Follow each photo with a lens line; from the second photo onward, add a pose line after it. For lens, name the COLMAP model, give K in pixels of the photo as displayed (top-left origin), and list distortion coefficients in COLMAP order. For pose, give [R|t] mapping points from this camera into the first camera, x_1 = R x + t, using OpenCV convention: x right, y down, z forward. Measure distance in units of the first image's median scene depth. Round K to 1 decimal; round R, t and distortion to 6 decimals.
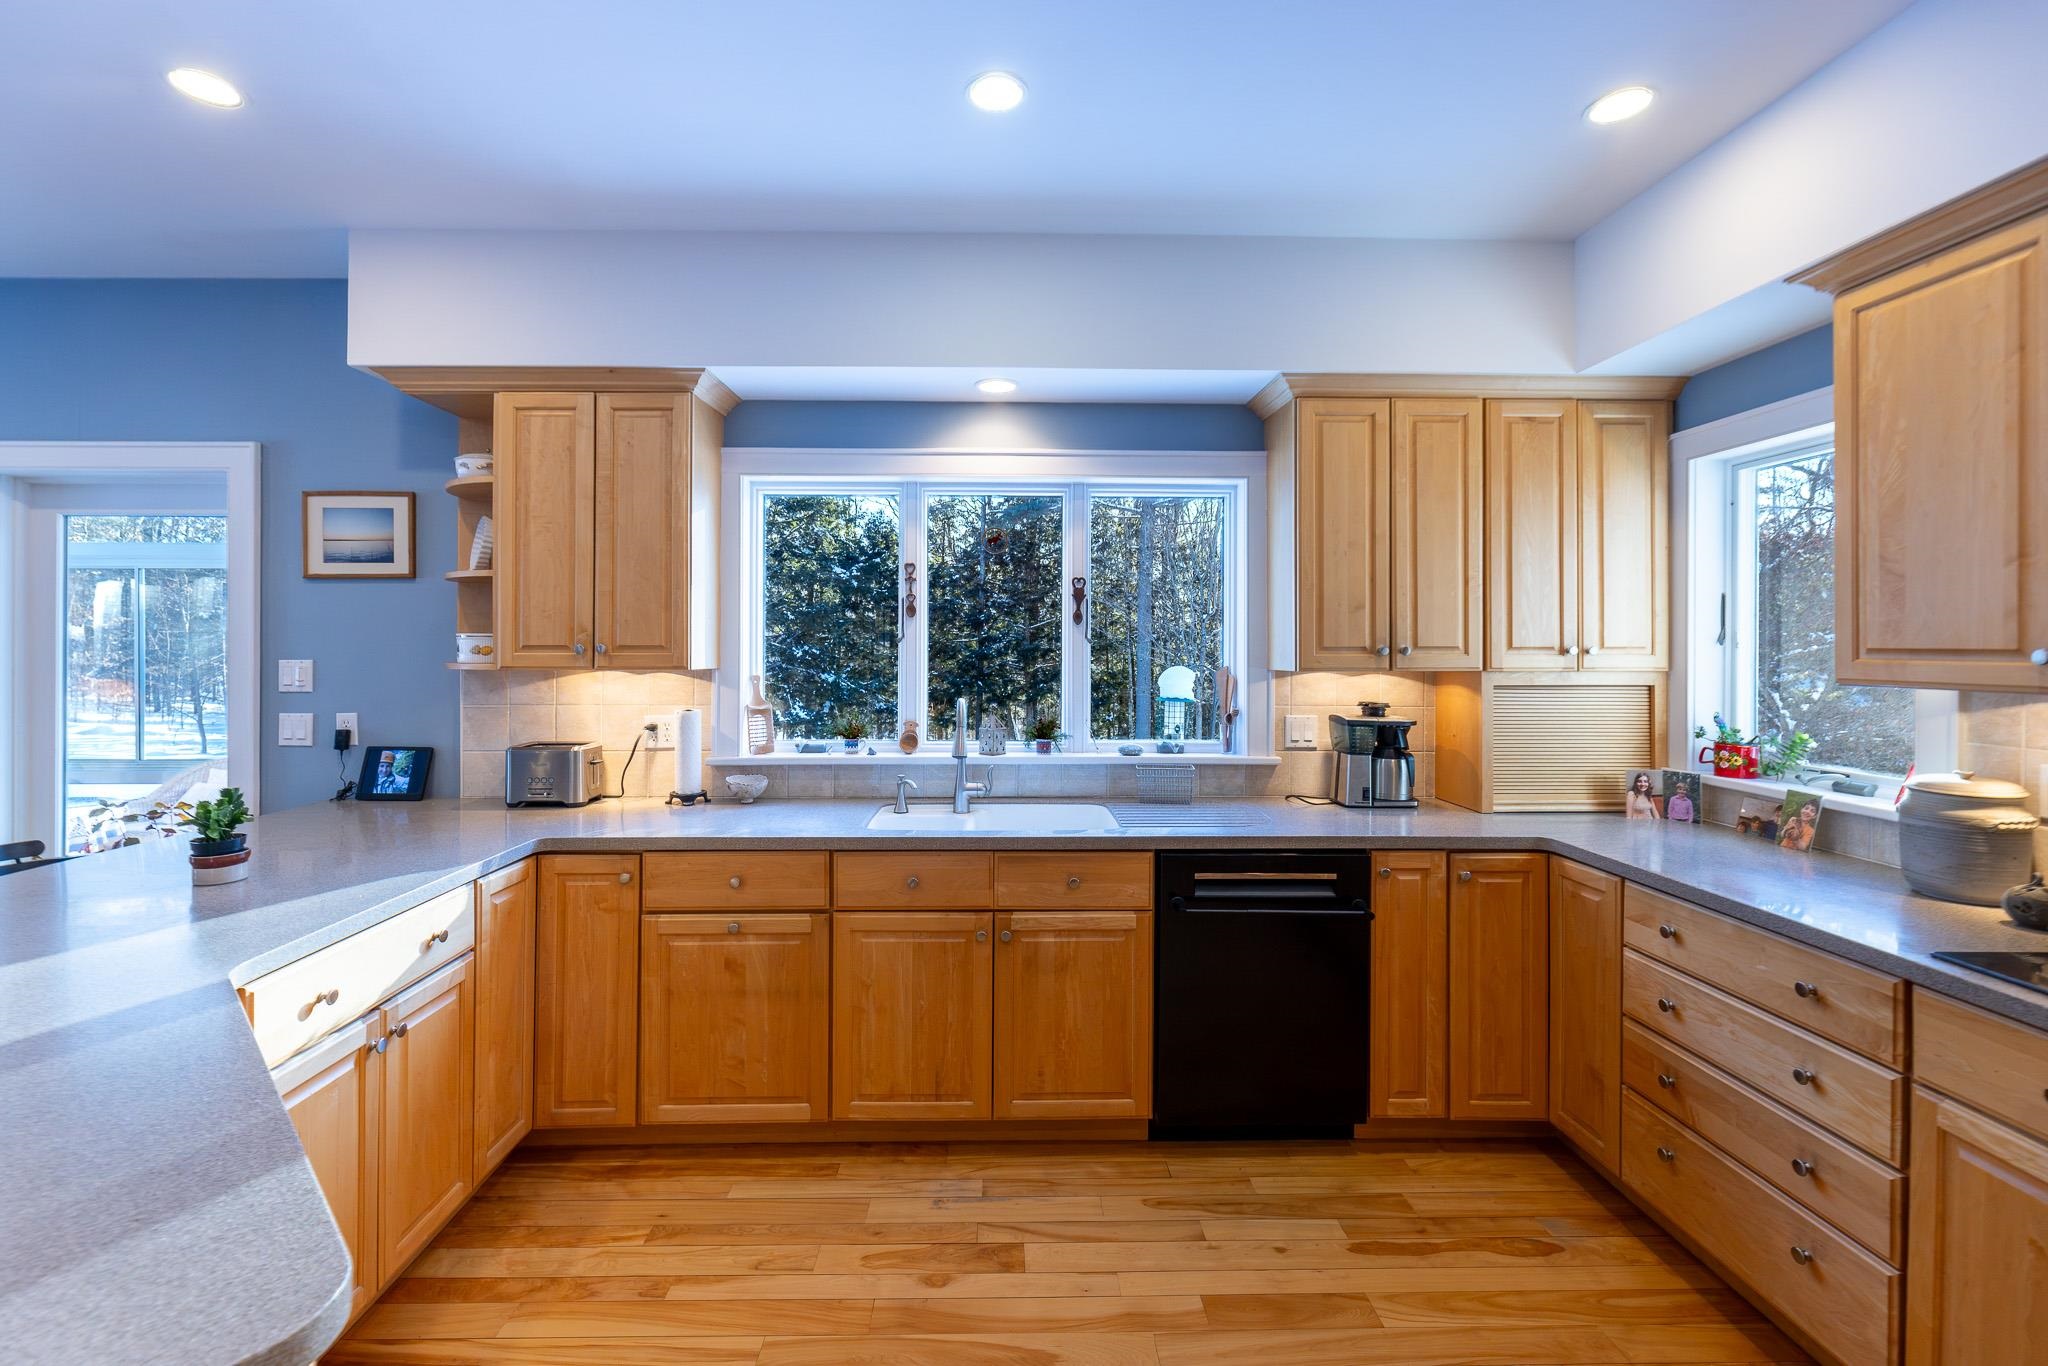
lens RADIAL K [[884.1, 0, 995.0], [0, 884.1, 650.7], [0, 0, 1]] dist [-0.001526, -0.000225]
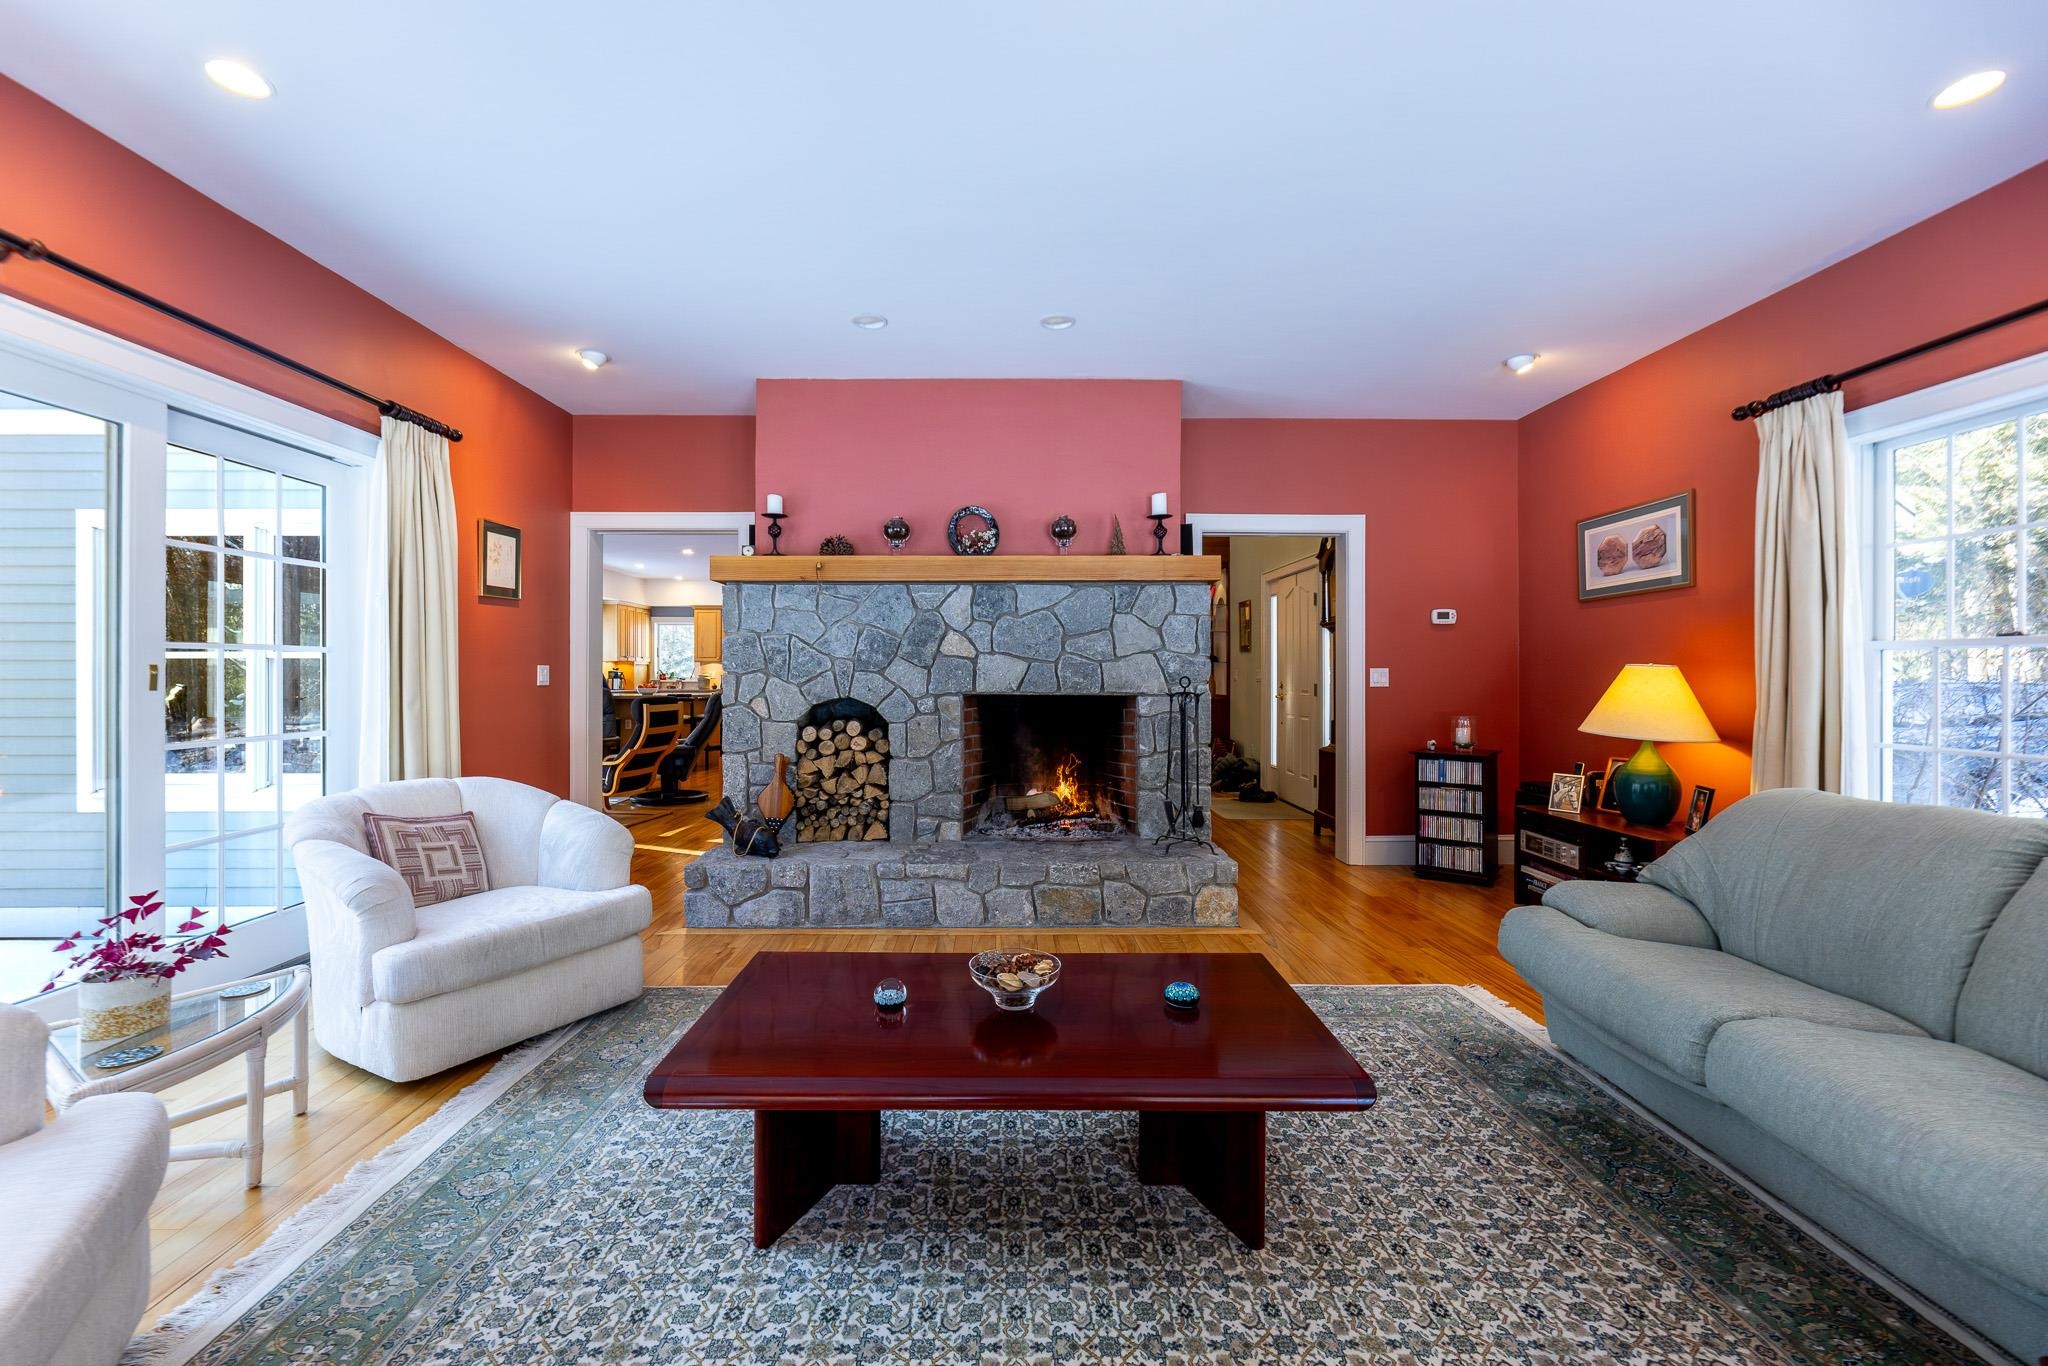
lens RADIAL K [[838.8, 0, 1014.8], [0, 838.8, 664.5], [0, 0, 1]] dist [-0.001816, 0.000109]
pose [[0.004780, 0.010751, 0.999931, -3.906023], [0.002057, 0.999940, -0.010761, 0.091508], [-0.999986, 0.002108, 0.004758, -1.102935]]
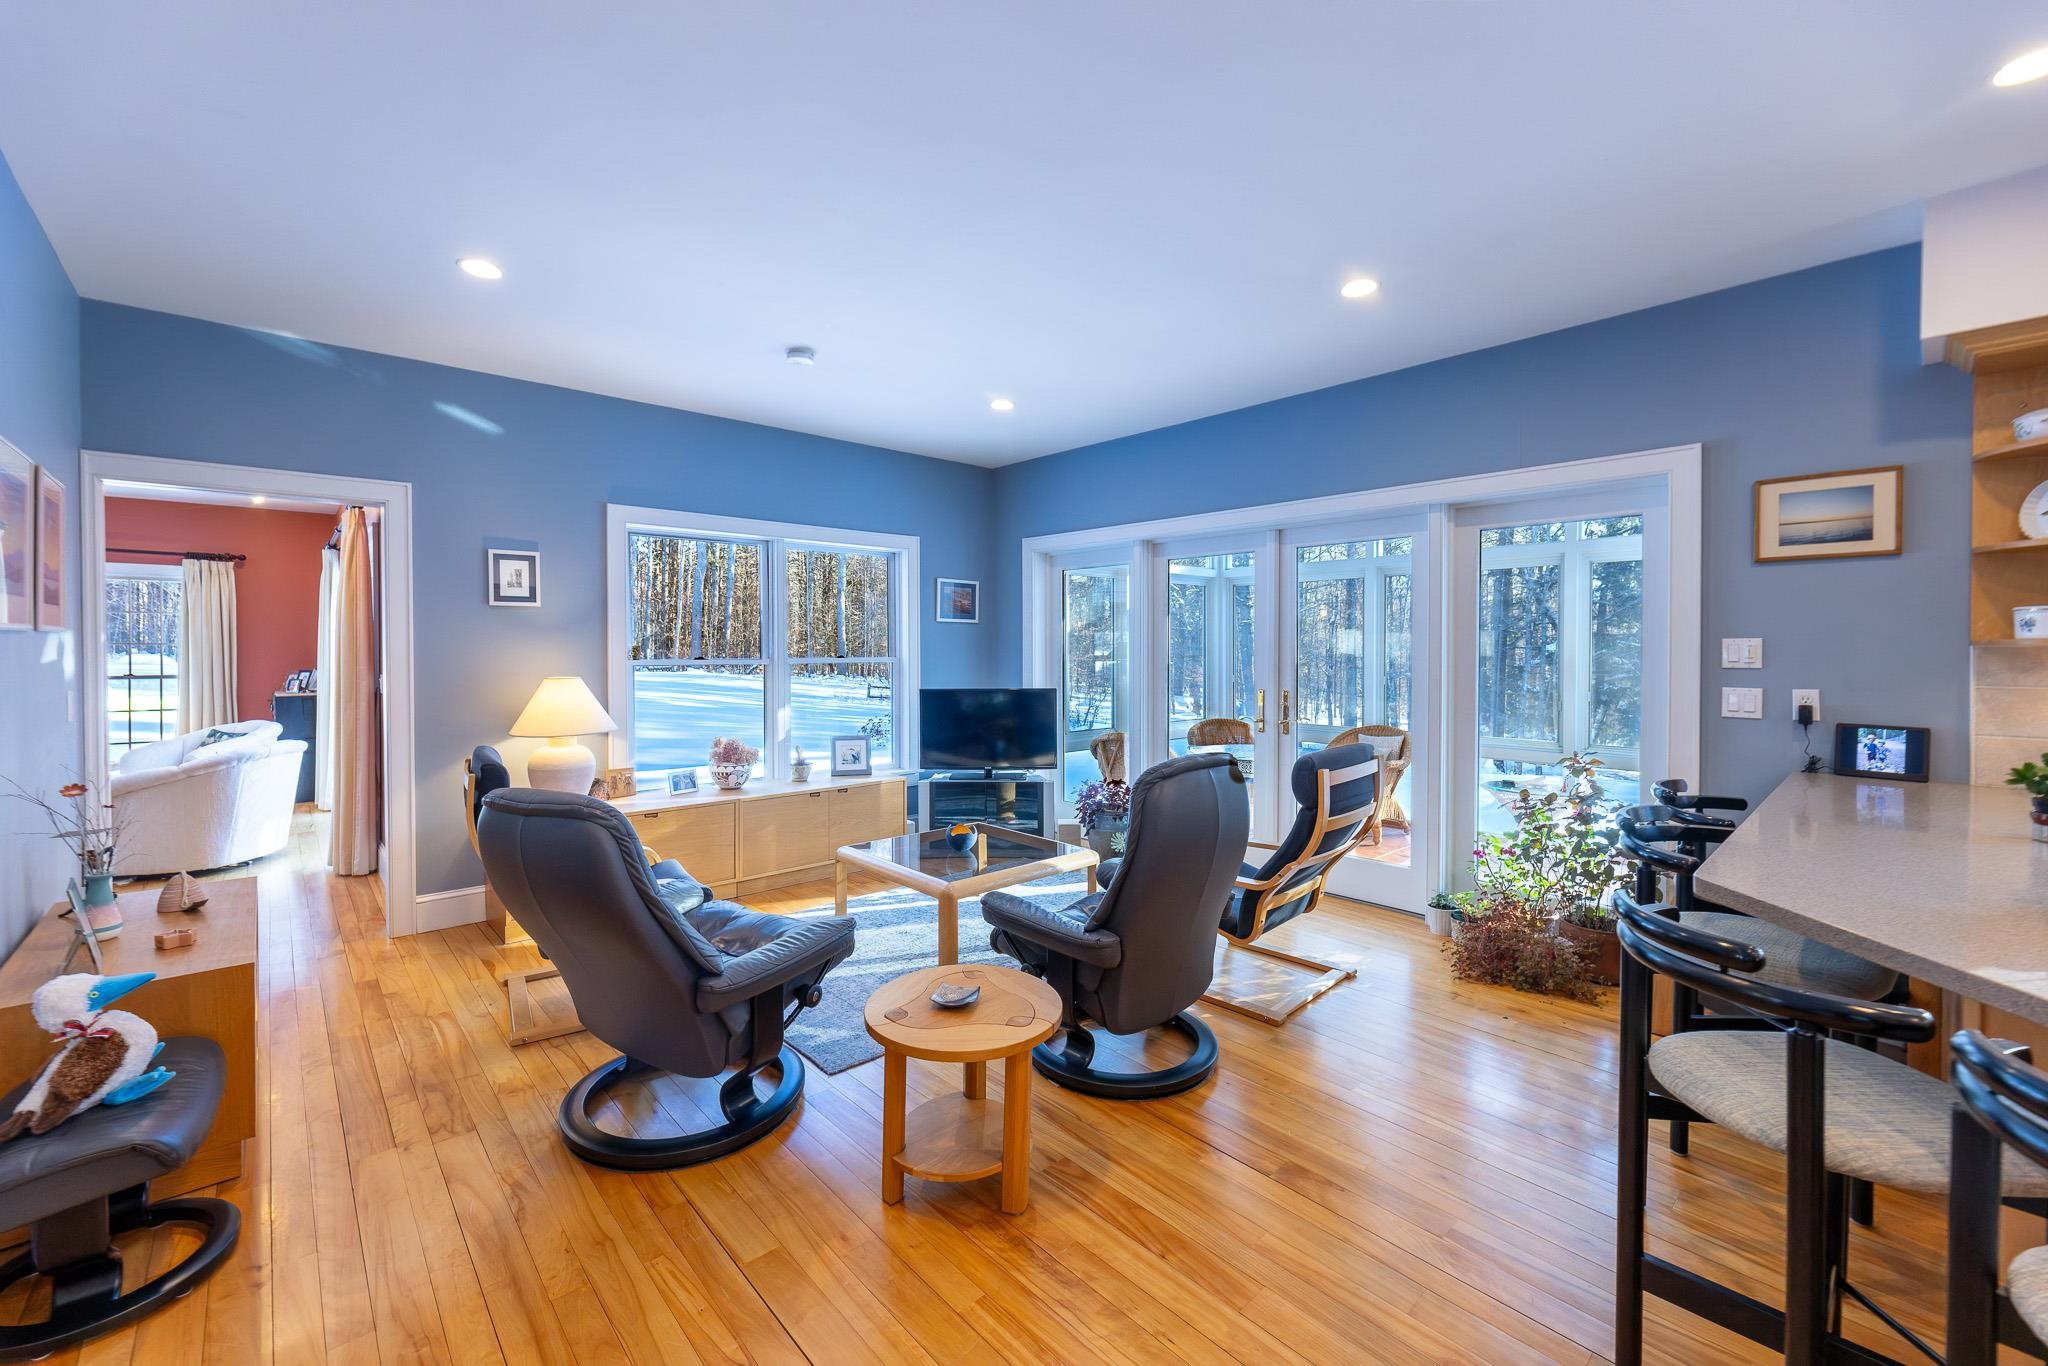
lens RADIAL K [[826.3, 0, 1006.4], [0, 826.3, 652.8], [0, 0, 1]] dist [-0.001145, -0.000404]
pose [[0.655134, 0.003875, -0.755502, -0.621005], [0.002975, 0.999966, 0.007709, 0.017414], [0.755506, -0.007298, 0.655101, -0.344589]]
